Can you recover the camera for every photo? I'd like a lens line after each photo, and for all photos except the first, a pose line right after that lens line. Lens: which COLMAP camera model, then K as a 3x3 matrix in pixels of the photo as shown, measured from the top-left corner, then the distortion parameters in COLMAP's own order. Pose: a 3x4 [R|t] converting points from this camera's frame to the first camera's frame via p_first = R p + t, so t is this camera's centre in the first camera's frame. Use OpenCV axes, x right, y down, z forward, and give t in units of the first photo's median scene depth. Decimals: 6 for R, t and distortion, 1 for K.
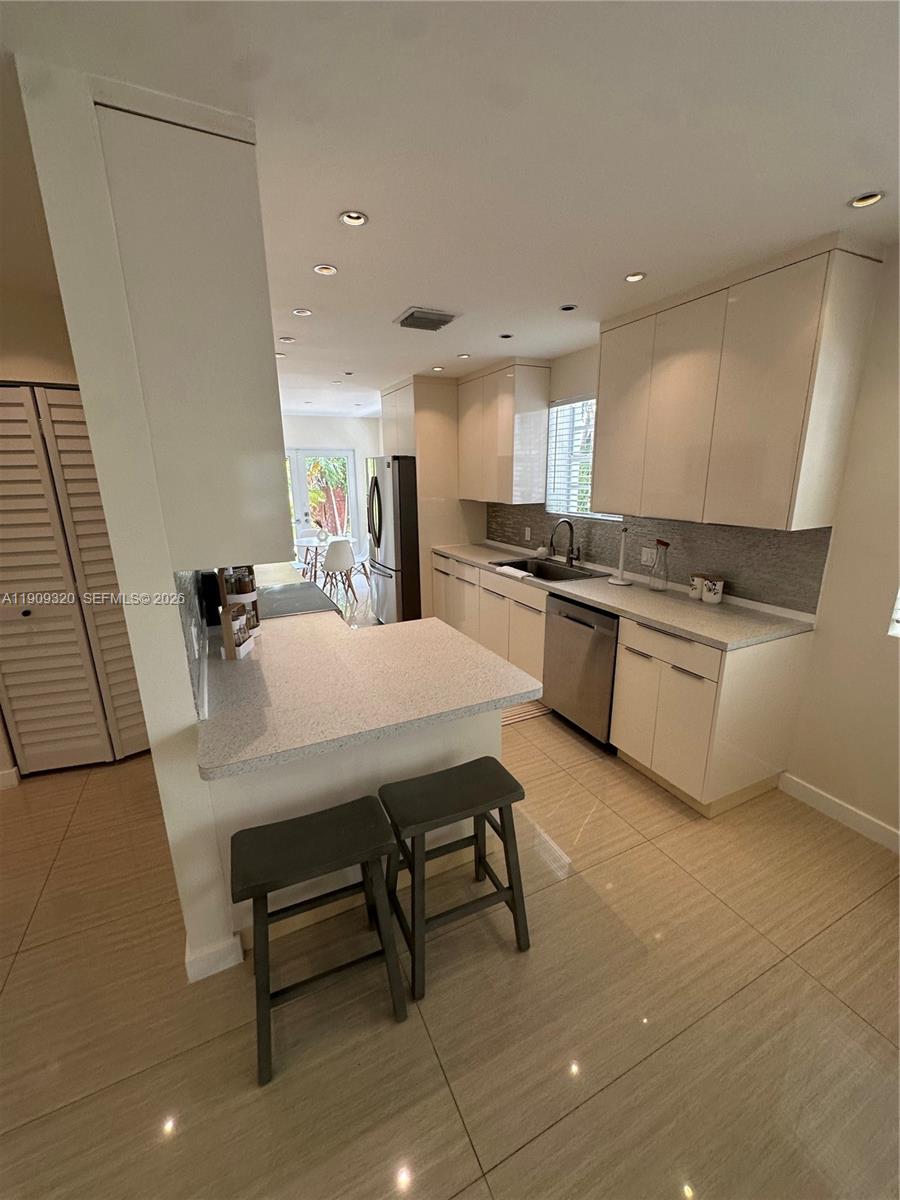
lens RADIAL K [[480.0, 0, 449.4], [0, 480.0, 597.4], [0, 0, 1]] dist [-0.004236, 0.000906]
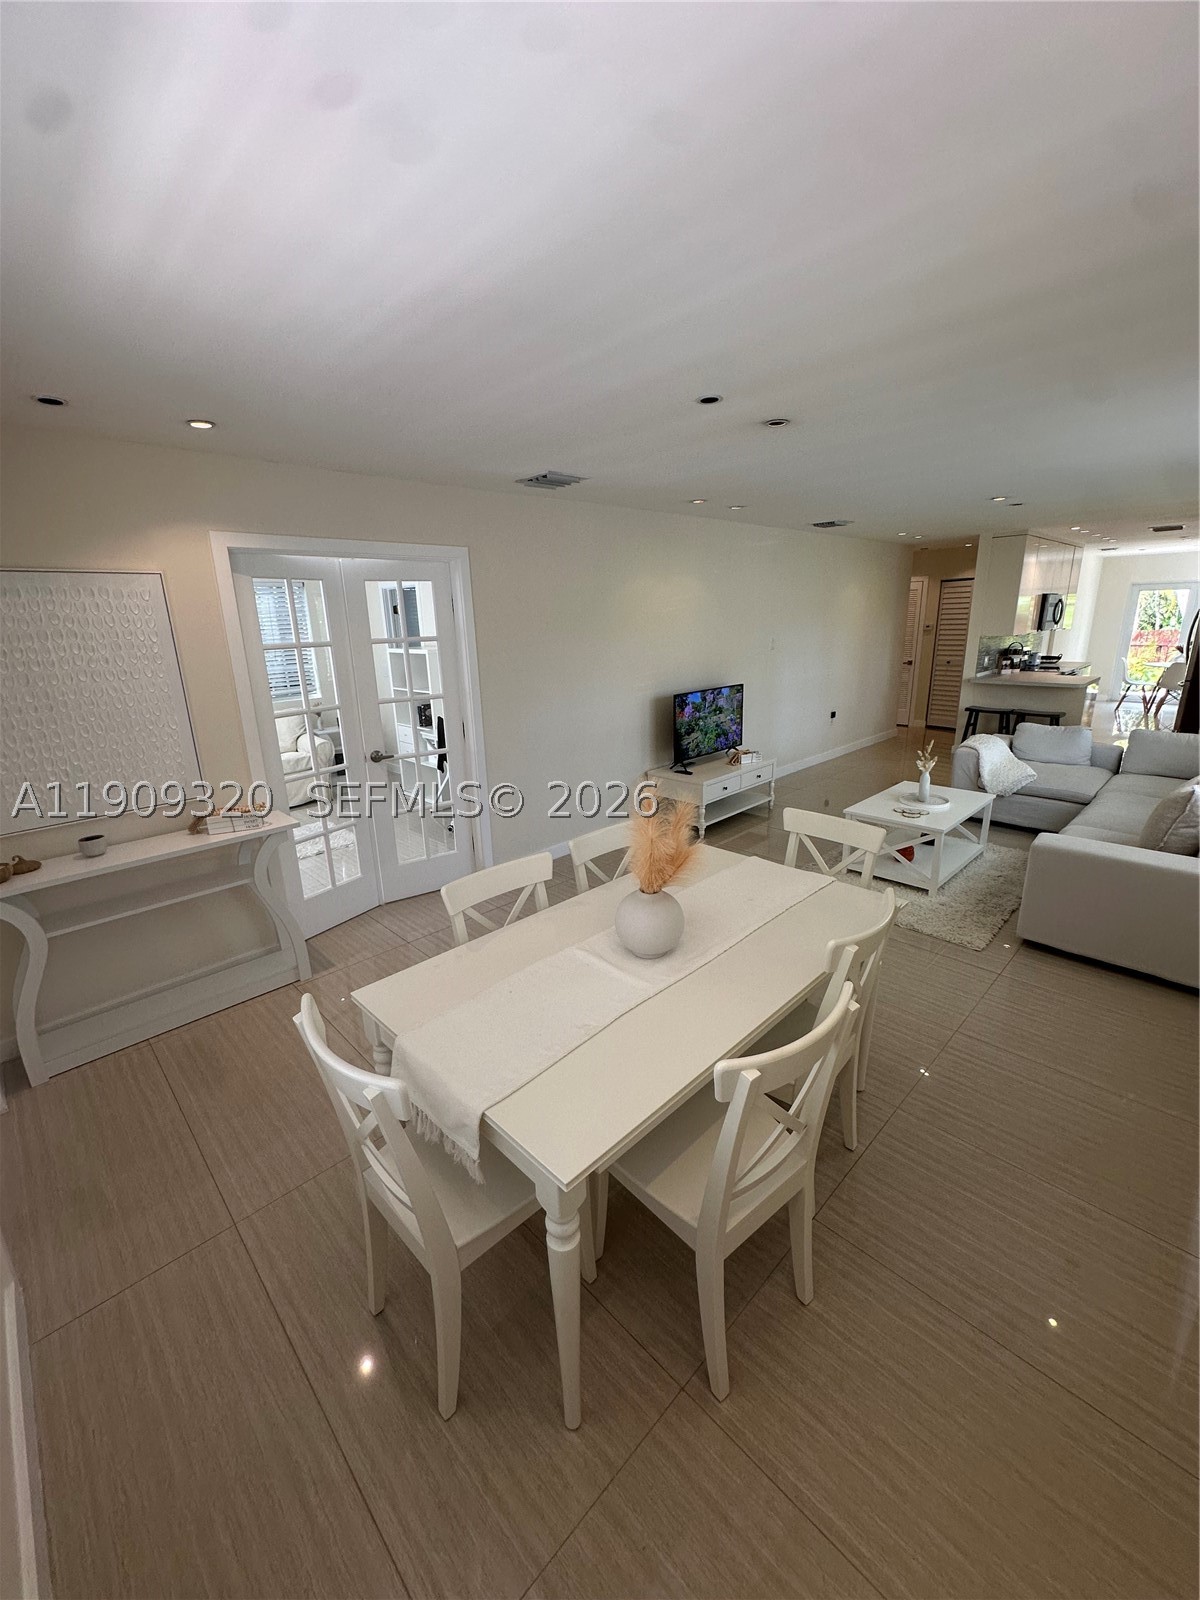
lens RADIAL K [[640.0, 0, 599.0], [0, 640.0, 801.3], [0, 0, 1]] dist [-0.004236, 0.000906]
pose [[0.317667, 0.262528, -0.911135, 1.598096], [-0.213053, 0.956099, 0.201203, 0.377725], [0.923957, 0.130204, 0.359654, -1.625312]]
